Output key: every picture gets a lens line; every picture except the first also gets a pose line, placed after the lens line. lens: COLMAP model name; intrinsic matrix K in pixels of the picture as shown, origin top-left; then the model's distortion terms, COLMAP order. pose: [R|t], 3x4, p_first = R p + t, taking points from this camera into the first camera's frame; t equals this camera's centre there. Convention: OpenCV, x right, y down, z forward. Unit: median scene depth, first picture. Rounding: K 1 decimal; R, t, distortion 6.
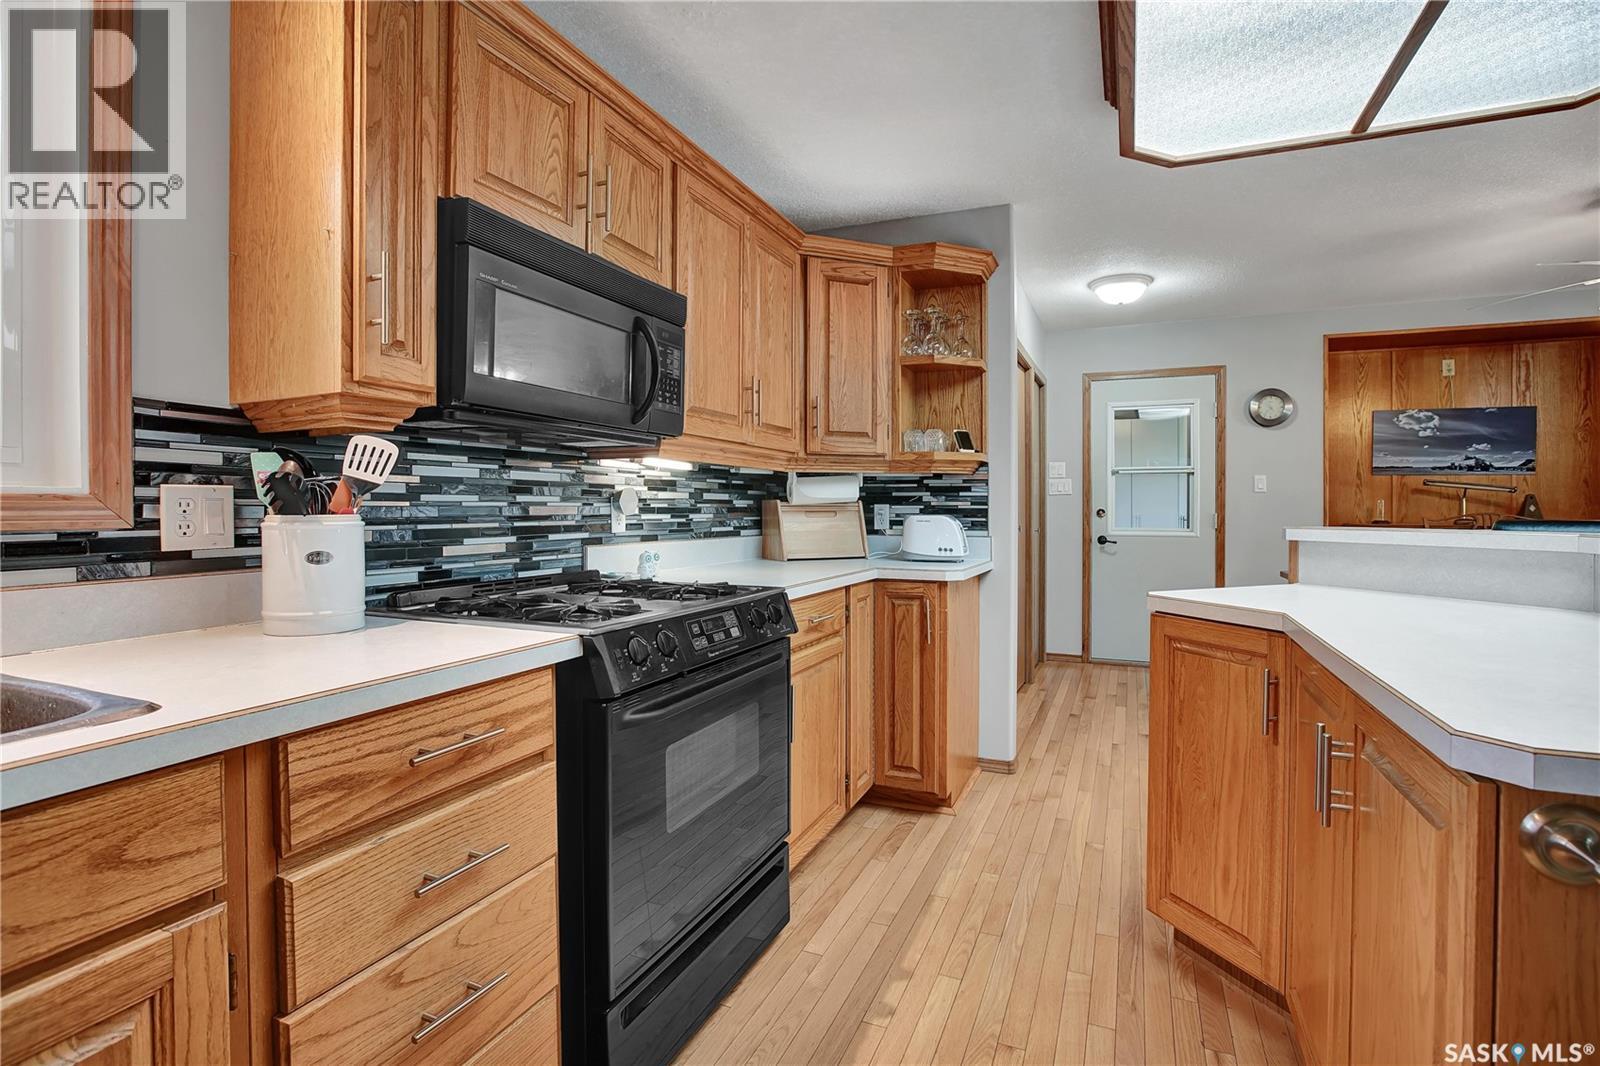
lens RADIAL K [[756.7, 0, 805.4], [0, 756.7, 513.4], [0, 0, 1]] dist [-0.067594, 0.029370]
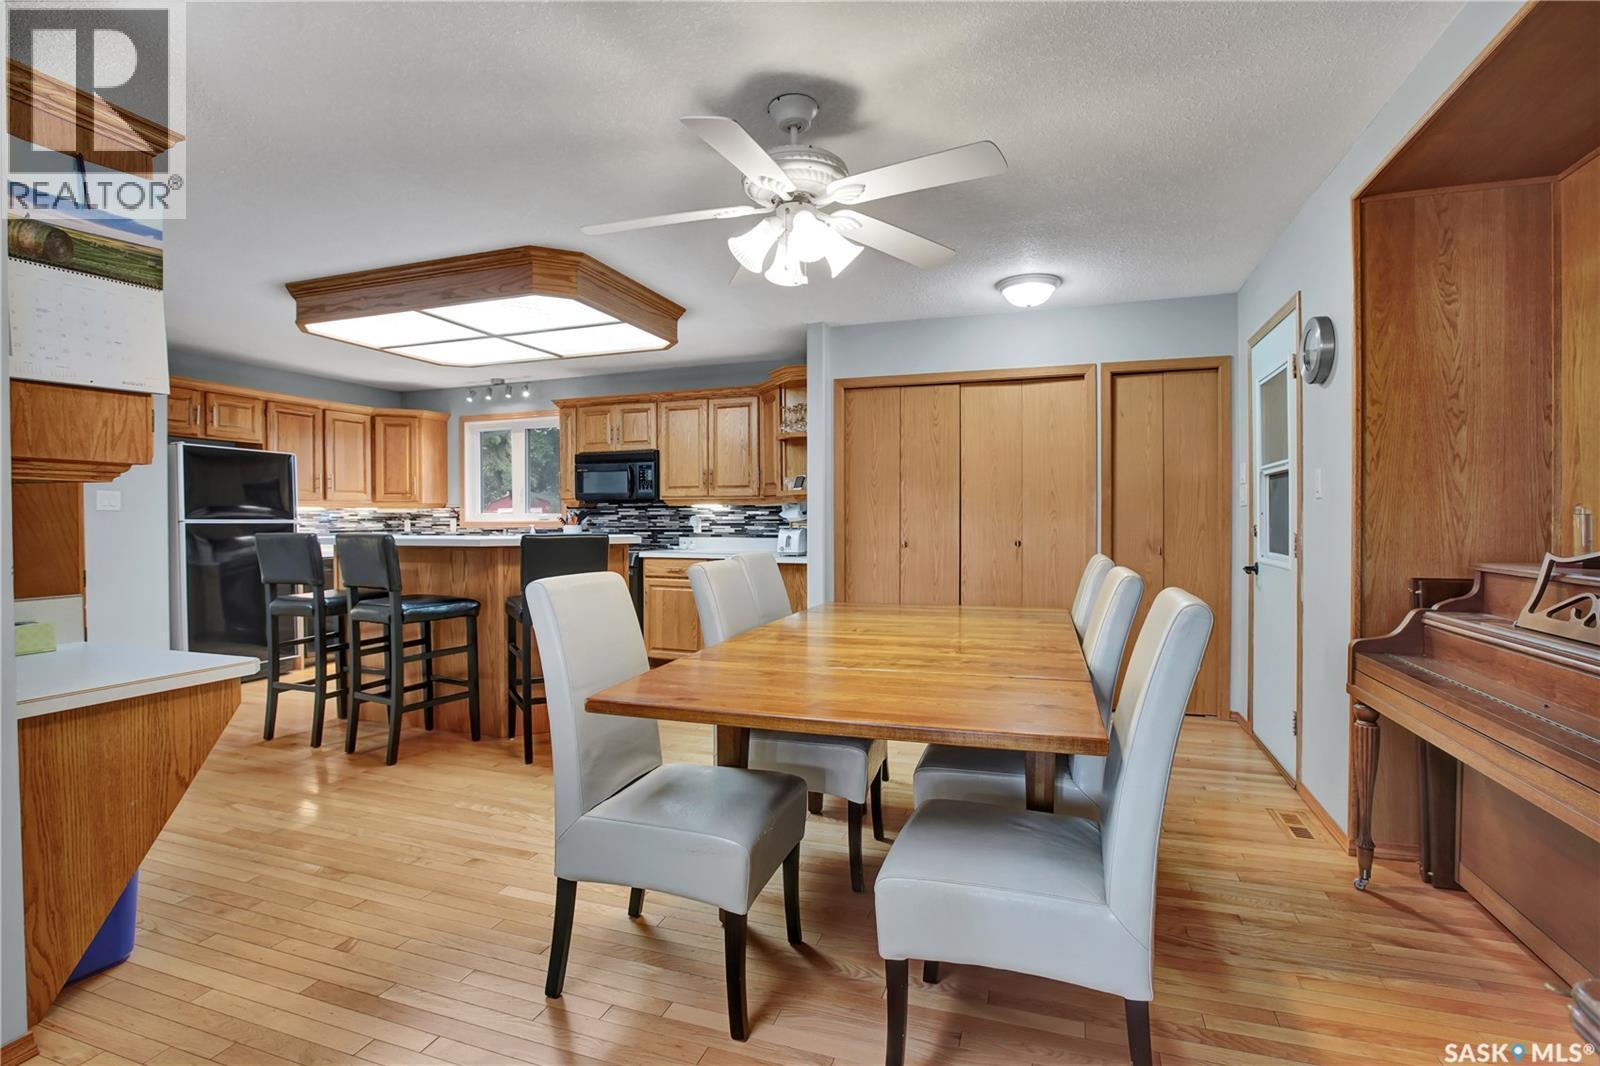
lens RADIAL K [[756.7, 0, 805.4], [0, 756.7, 513.4], [0, 0, 1]] dist [-0.067594, 0.029370]
pose [[0.080485, -0.006954, -0.996732, 2.795970], [-0.003893, 0.999966, -0.007291, -0.028468], [0.996748, 0.004467, 0.080455, 1.351357]]
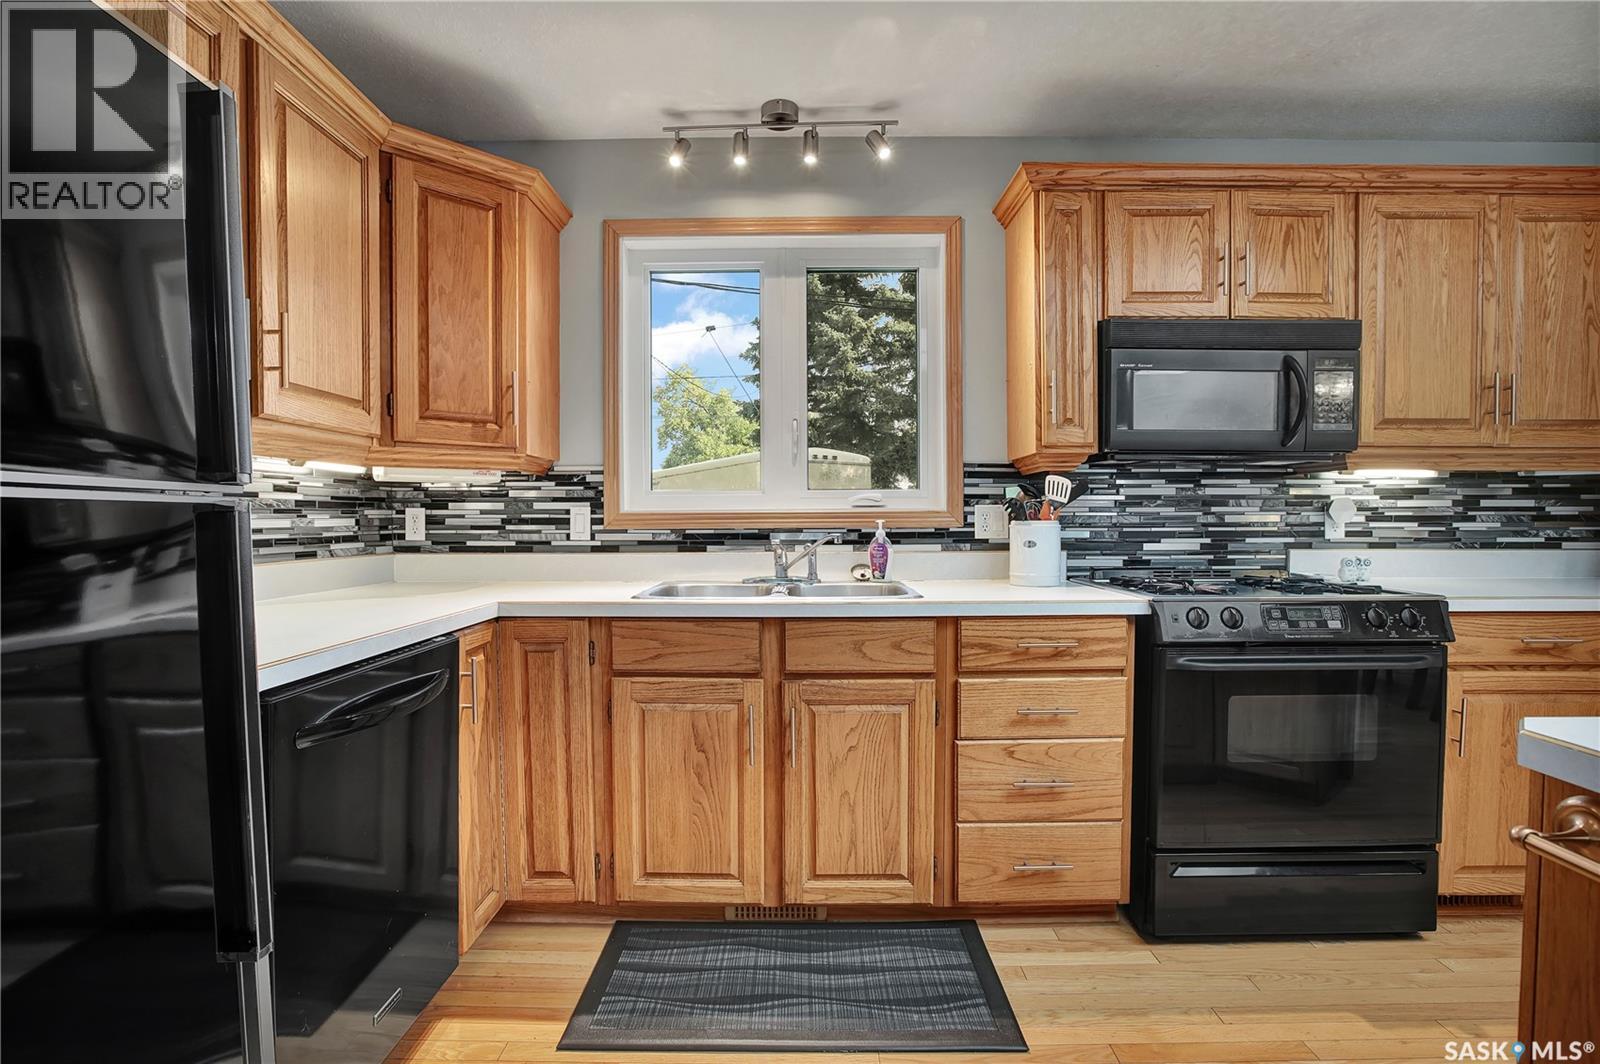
lens RADIAL K [[756.7, 0, 805.4], [0, 756.7, 512.4], [0, 0, 1]] dist [-0.067594, 0.029370]
pose [[0.394227, -0.007381, -0.918983, 0.499372], [-0.005041, 0.999935, -0.010194, 0.002095], [0.918999, 0.008651, 0.394164, -0.144350]]
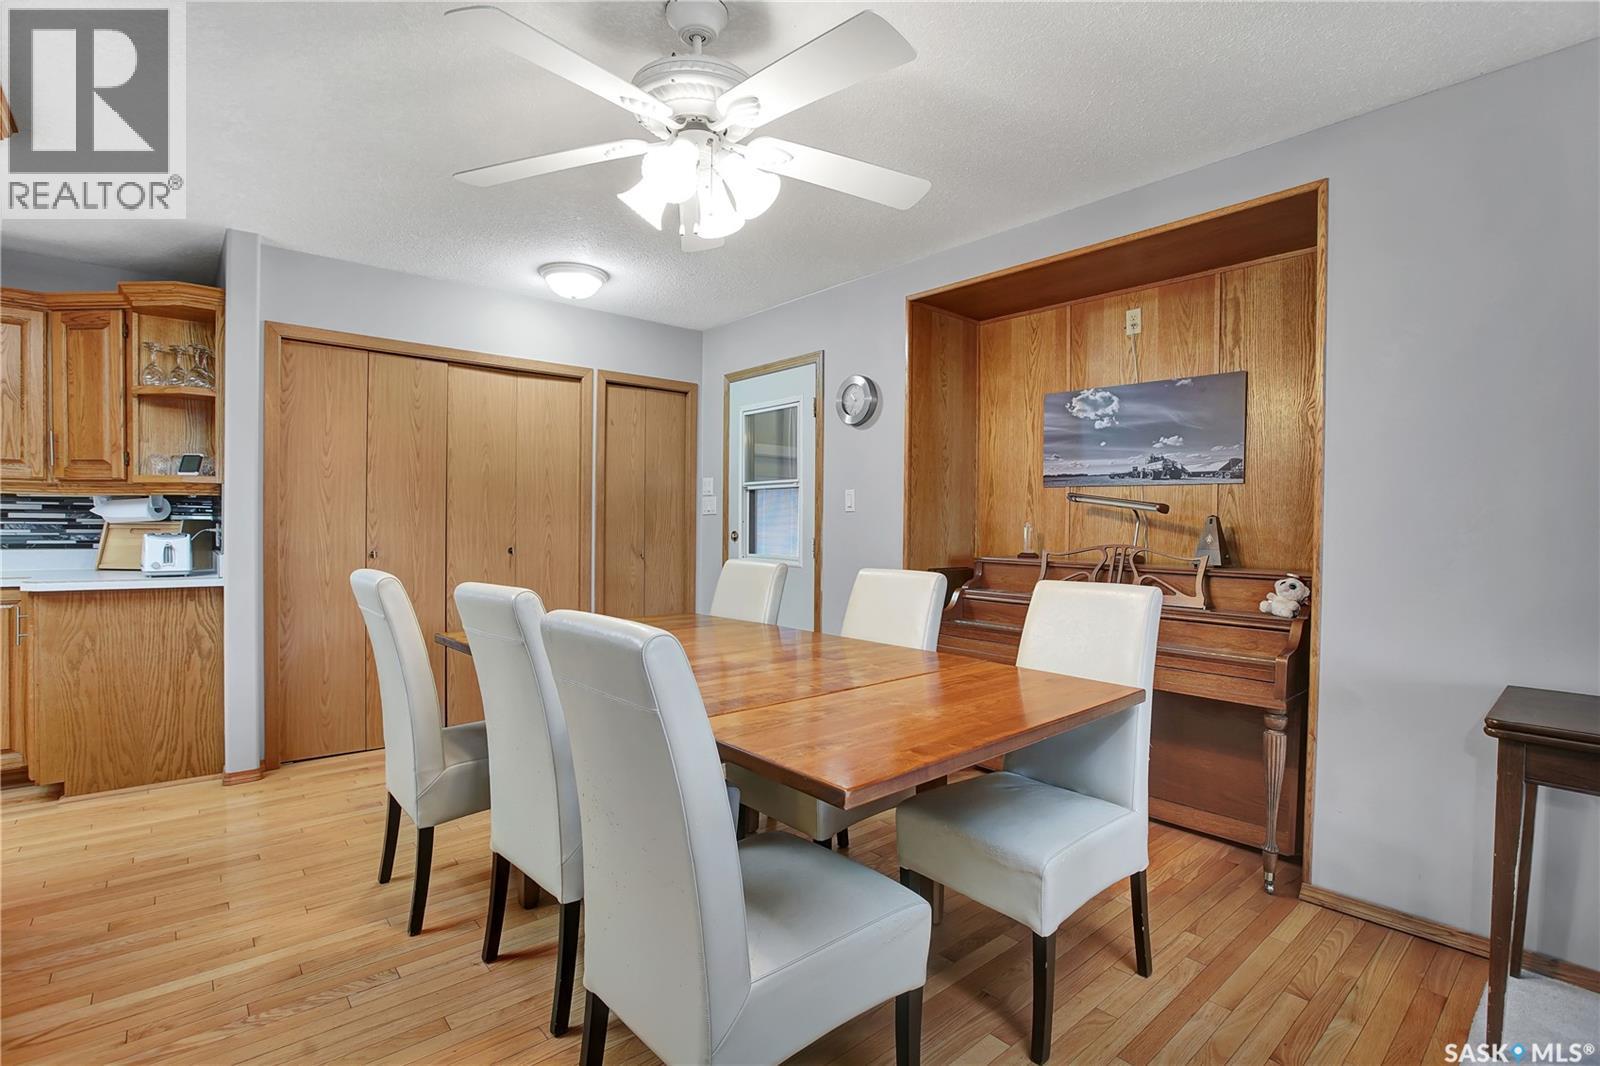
lens RADIAL K [[756.7, 0, 805.4], [0, 756.7, 513.4], [0, 0, 1]] dist [-0.067594, 0.029370]
pose [[0.903660, 0.003073, -0.428239, 2.198104], [-0.013190, 0.999700, -0.020659, -0.026191], [0.428047, 0.024317, 0.903429, 0.673870]]
